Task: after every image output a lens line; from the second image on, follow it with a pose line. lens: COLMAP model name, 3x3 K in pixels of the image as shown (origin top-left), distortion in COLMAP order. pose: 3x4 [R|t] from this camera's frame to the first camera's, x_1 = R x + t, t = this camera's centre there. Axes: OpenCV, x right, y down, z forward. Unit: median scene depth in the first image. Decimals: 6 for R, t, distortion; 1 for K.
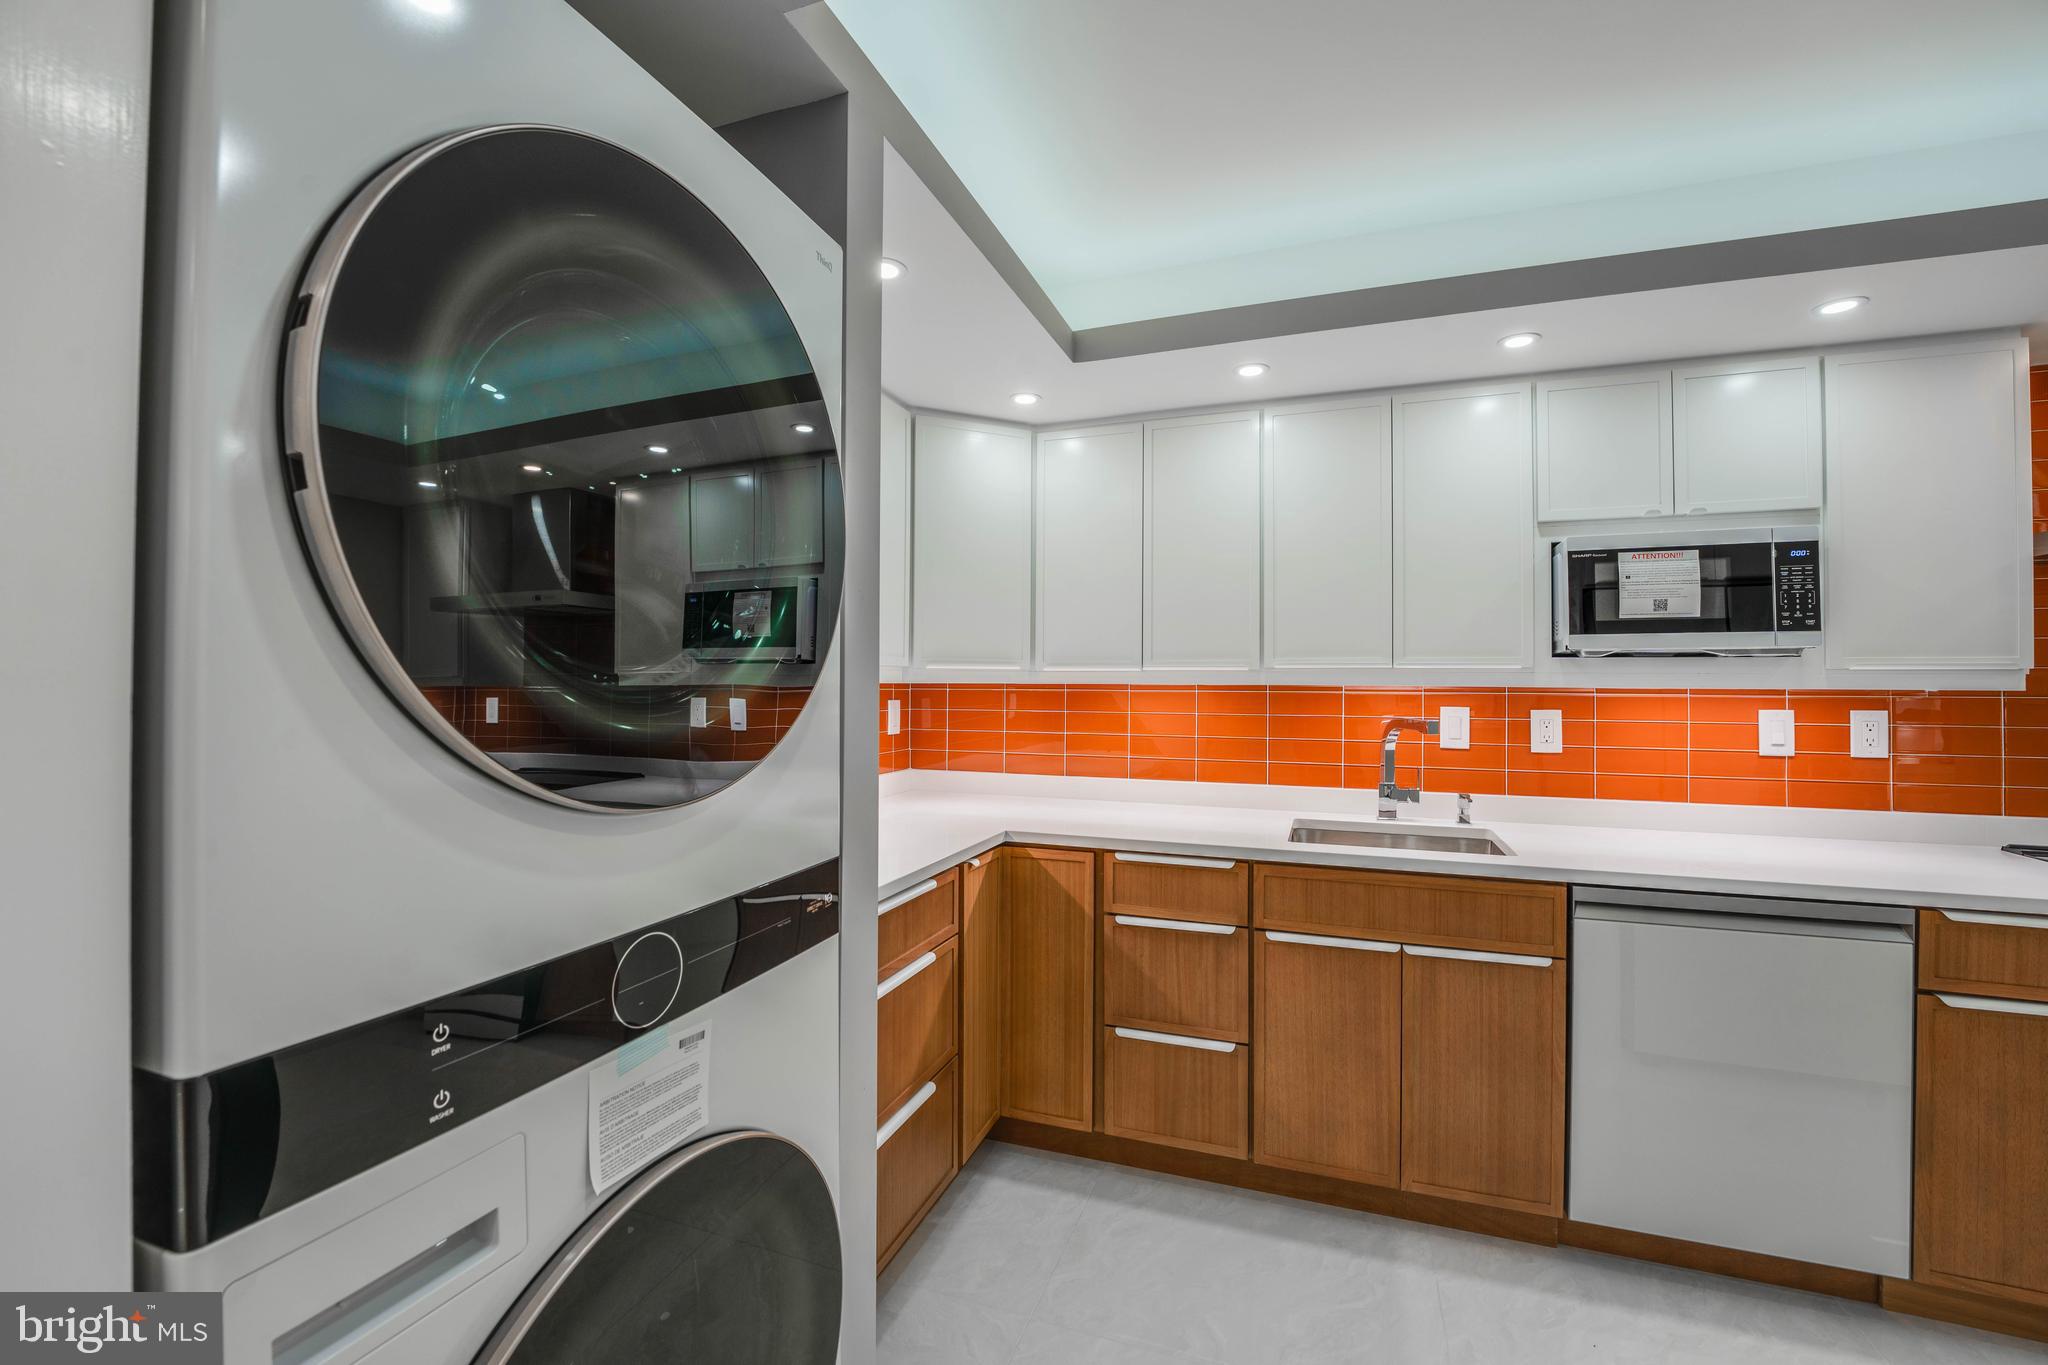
lens RADIAL K [[835.3, 0, 1027.8], [0, 835.3, 673.3], [0, 0, 1]] dist [-0.031106, 0.003958]
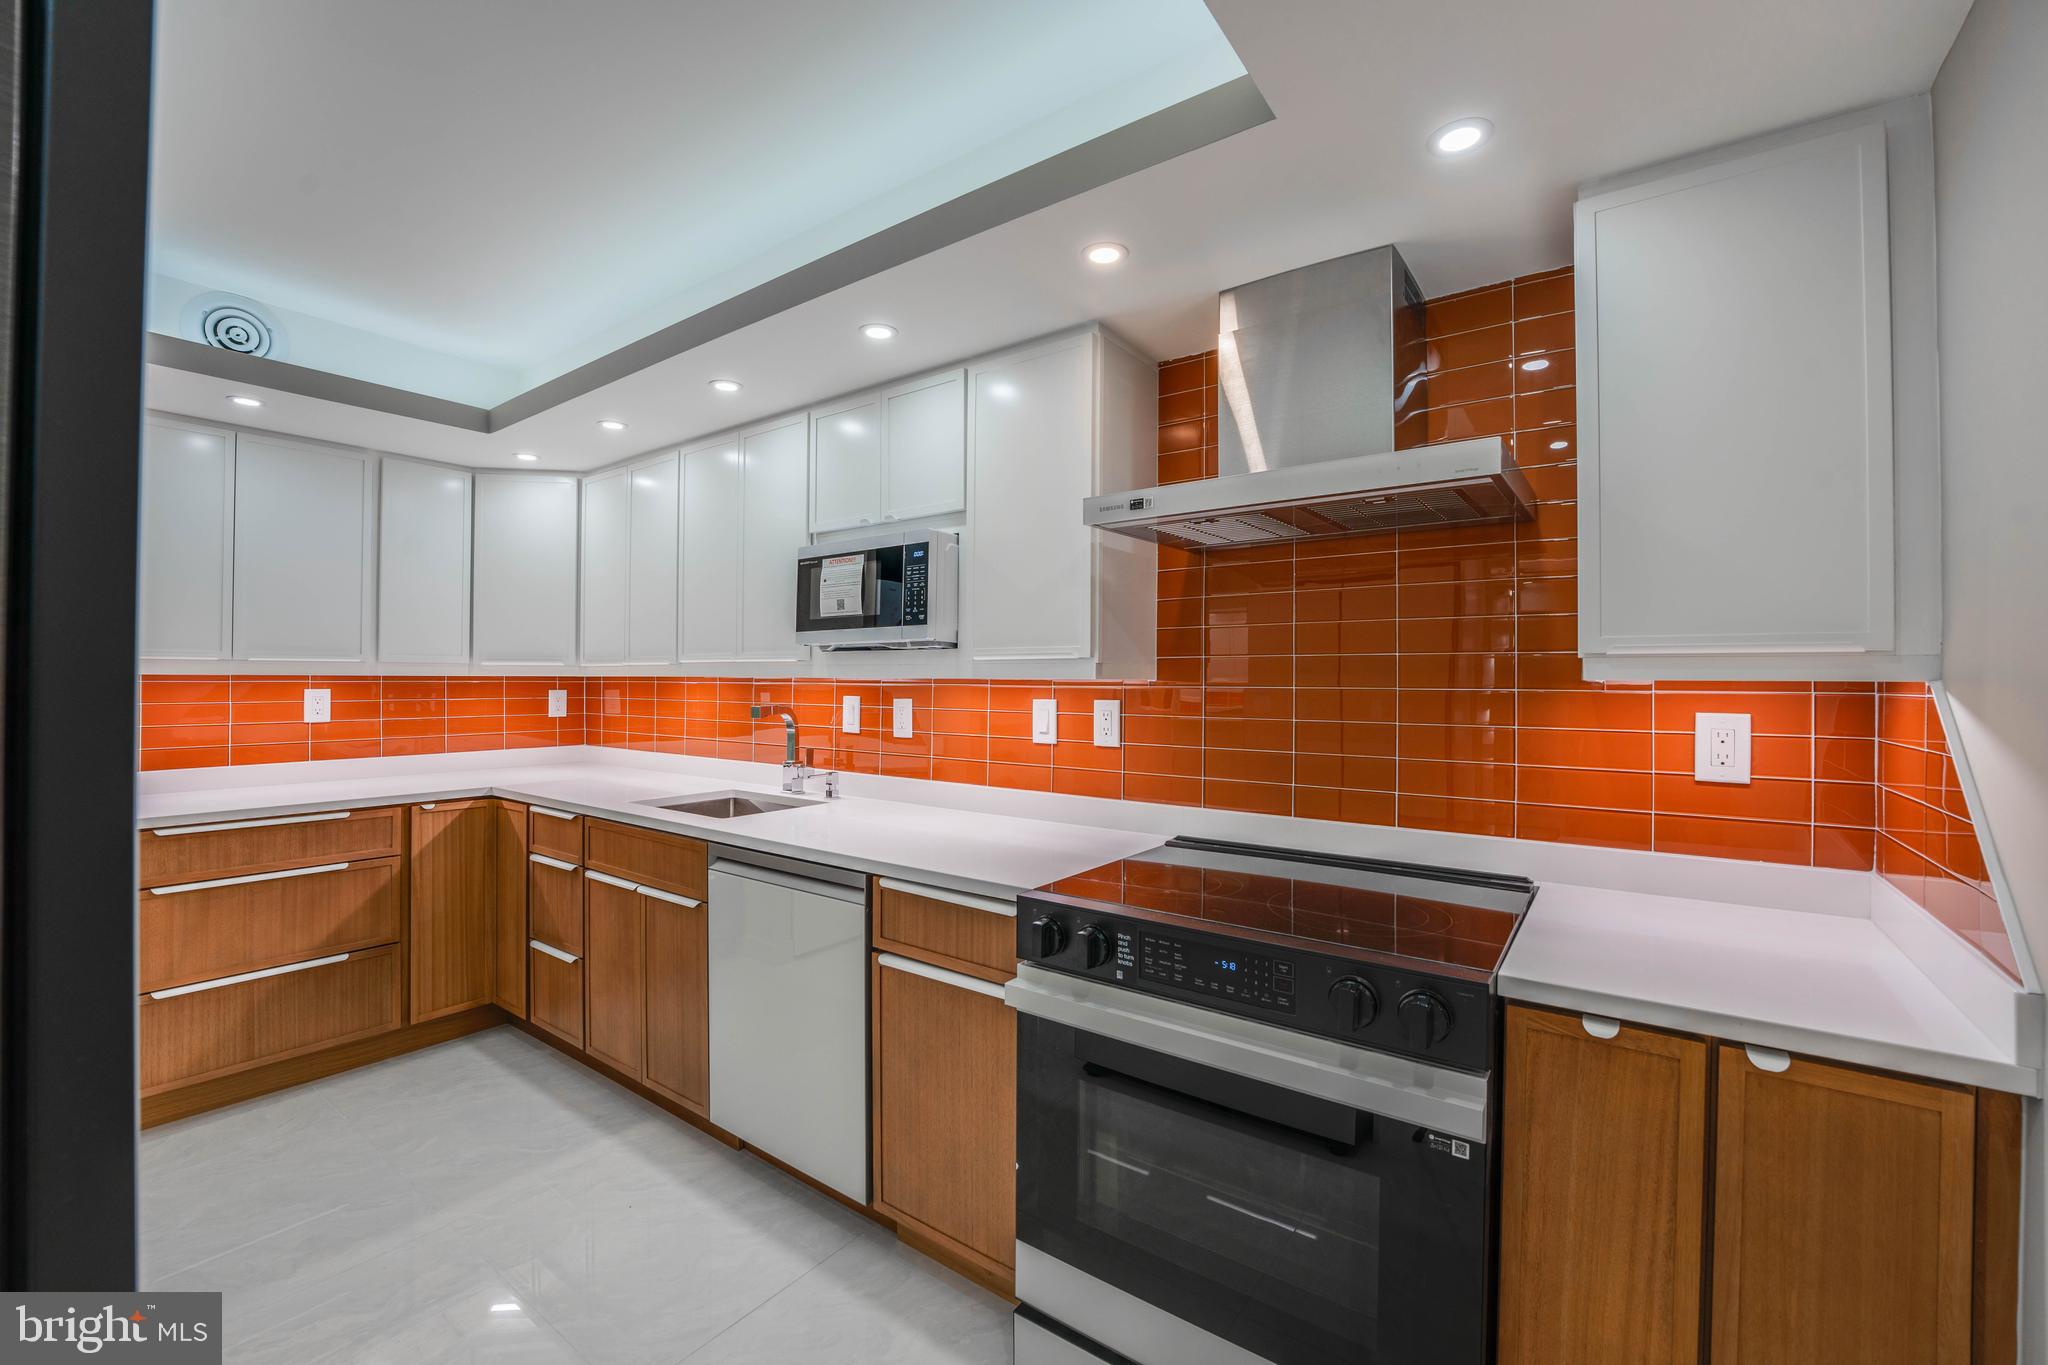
lens RADIAL K [[835.3, 0, 1024.4], [0, 835.3, 672.0], [0, 0, 1]] dist [-0.031106, 0.003958]
pose [[0.962544, -0.004155, -0.271093, 1.288746], [0.004572, 0.999989, 0.000907, 0.009795], [0.271086, -0.002112, 0.962553, -0.035916]]
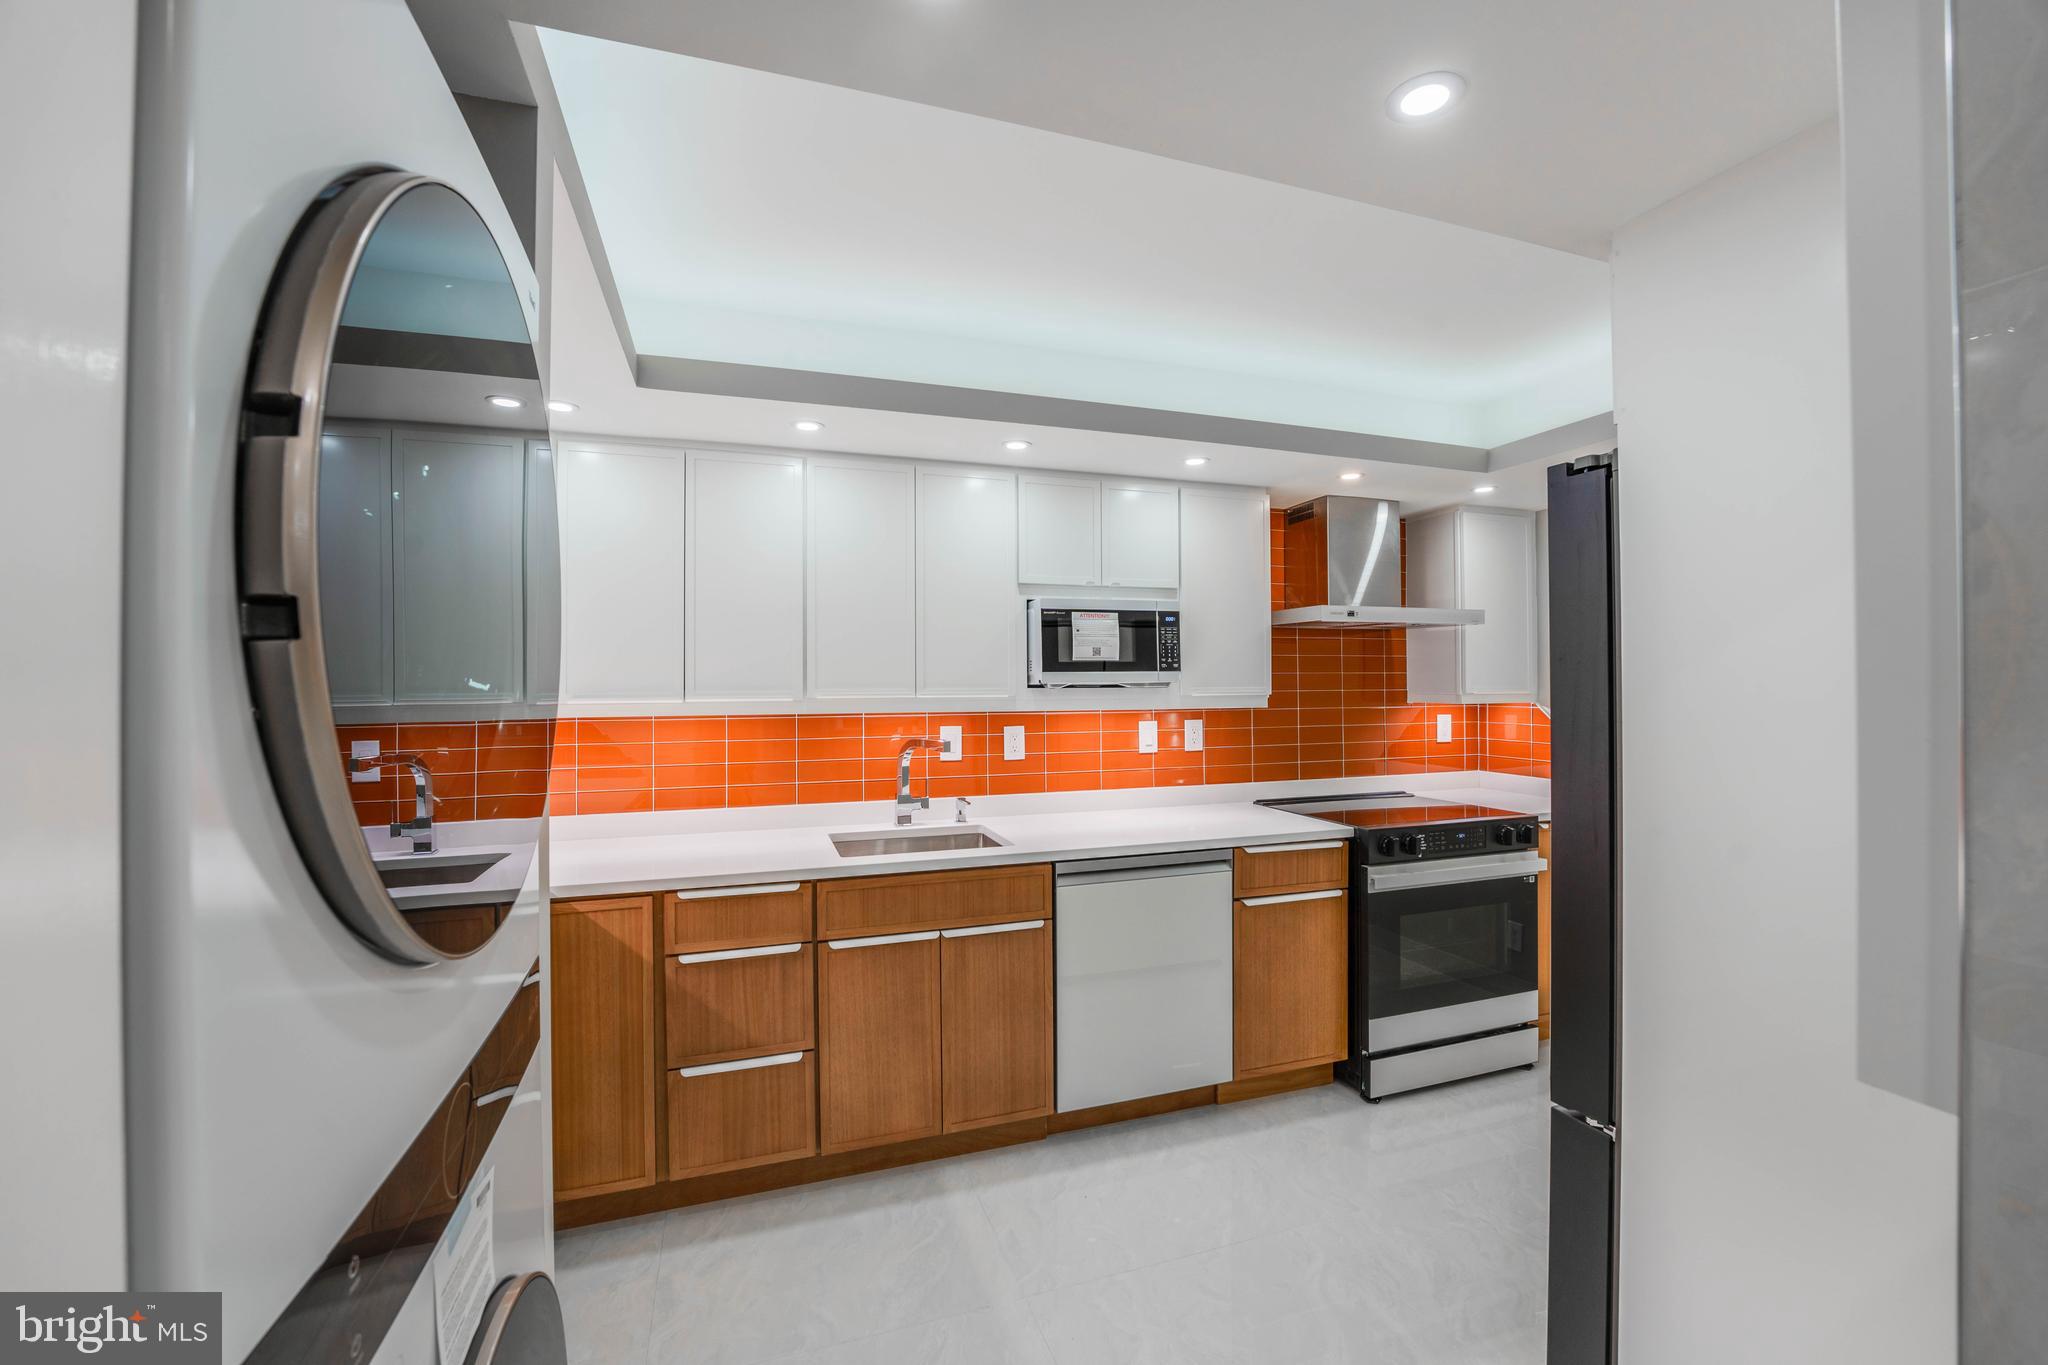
lens RADIAL K [[835.3, 0, 1024.8], [0, 835.3, 672.0], [0, 0, 1]] dist [-0.031106, 0.003958]
pose [[0.777227, -0.001804, 0.629218, -0.206219], [0.001712, 0.999998, 0.000752, -0.048331], [-0.629219, 0.000493, 0.777228, -0.019775]]
